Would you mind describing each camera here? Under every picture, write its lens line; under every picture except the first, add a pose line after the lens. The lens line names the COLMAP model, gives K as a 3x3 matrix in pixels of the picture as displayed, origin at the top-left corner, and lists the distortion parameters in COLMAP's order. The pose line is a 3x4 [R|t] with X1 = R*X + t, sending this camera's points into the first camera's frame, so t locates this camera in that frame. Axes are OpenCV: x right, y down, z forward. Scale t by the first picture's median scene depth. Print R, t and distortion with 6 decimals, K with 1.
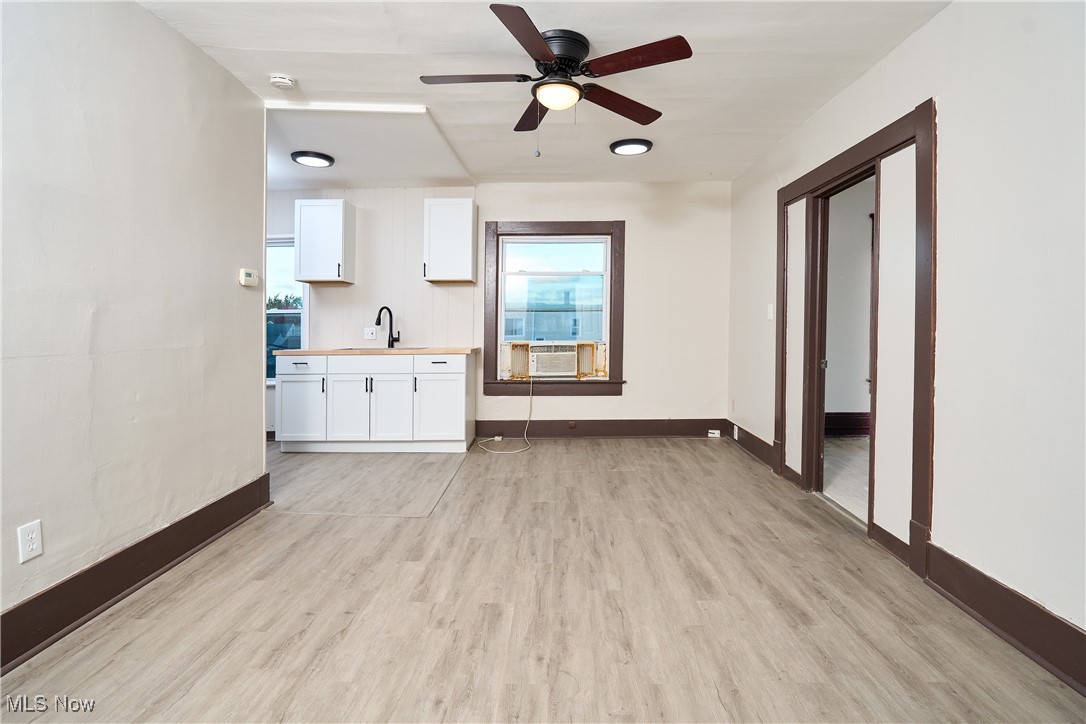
lens RADIAL K [[550.1, 0, 519.3], [0, 550.1, 339.3], [0, 0, 1]] dist [-0.010414, 0.001209]
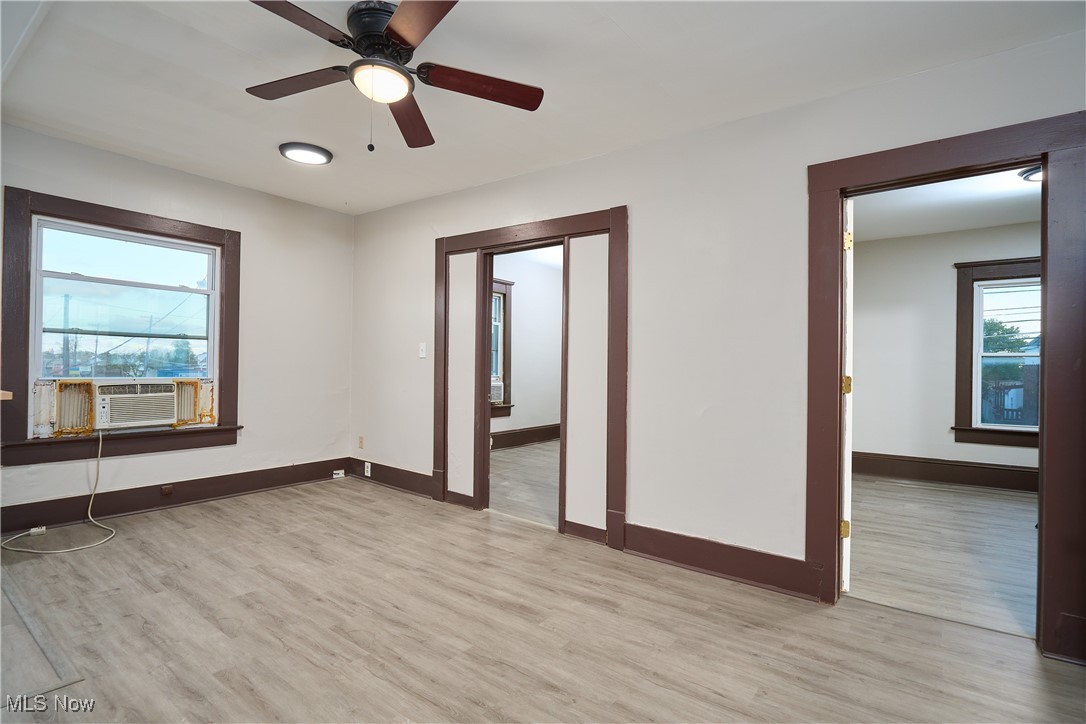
lens RADIAL K [[550.1, 0, 542.6], [0, 550.1, 369.3], [0, 0, 1]] dist [-0.010414, 0.001209]
pose [[0.569431, 0.009647, 0.821983, -0.244367], [-0.002605, 0.999947, -0.009931, -0.002678], [-0.822035, 0.003513, 0.569426, 0.172656]]
